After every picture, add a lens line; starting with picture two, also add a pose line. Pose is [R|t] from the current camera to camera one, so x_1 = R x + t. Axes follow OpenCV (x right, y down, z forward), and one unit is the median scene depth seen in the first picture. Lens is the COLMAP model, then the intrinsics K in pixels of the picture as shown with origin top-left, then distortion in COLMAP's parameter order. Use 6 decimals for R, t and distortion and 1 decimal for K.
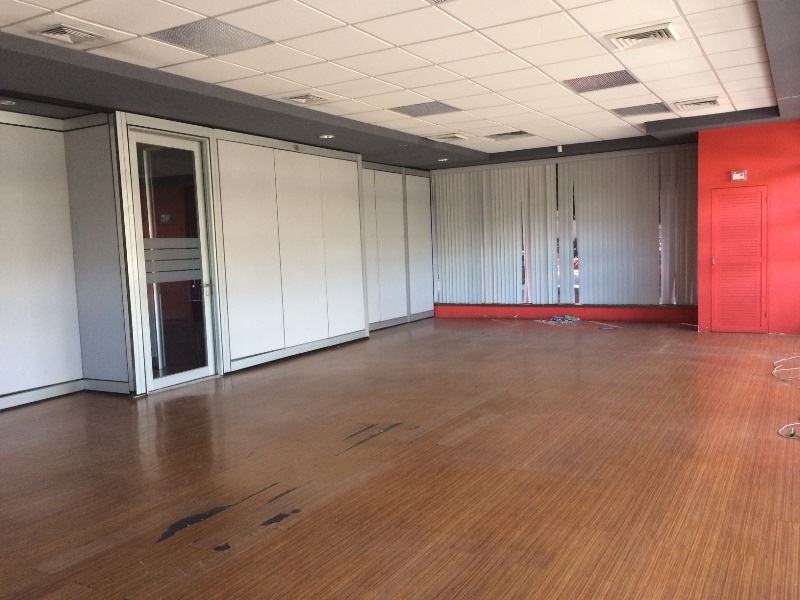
lens RADIAL K [[684.3, 0, 400.0], [0, 684.3, 300.0], [0, 0, 1]] dist [0.059407, 0.002905]
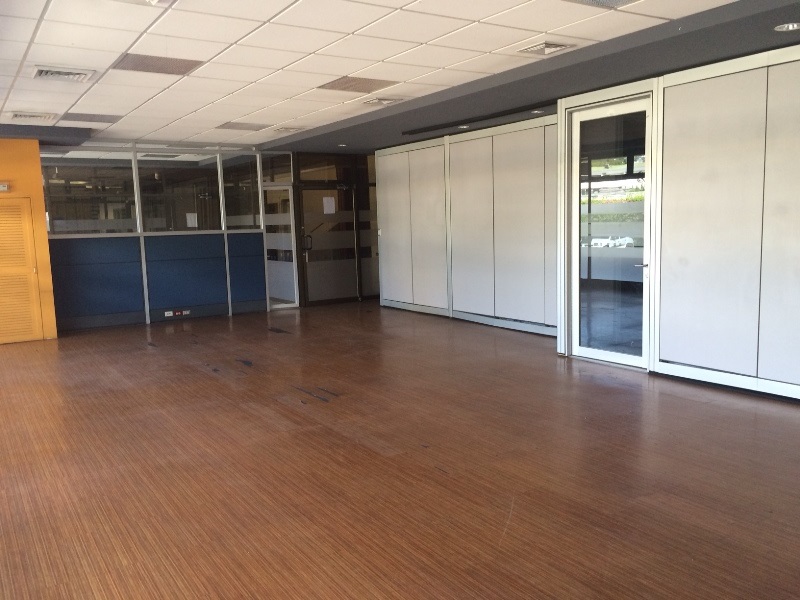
lens RADIAL K [[680.4, 0, 400.0], [0, 680.4, 300.0], [0, 0, 1]] dist [-0.002277, -0.006544]
pose [[-0.446433, 0.149680, -0.882209, 0.878053], [-0.028953, 0.982978, 0.181429, -0.177401], [0.894348, 0.106538, -0.434501, 1.559286]]
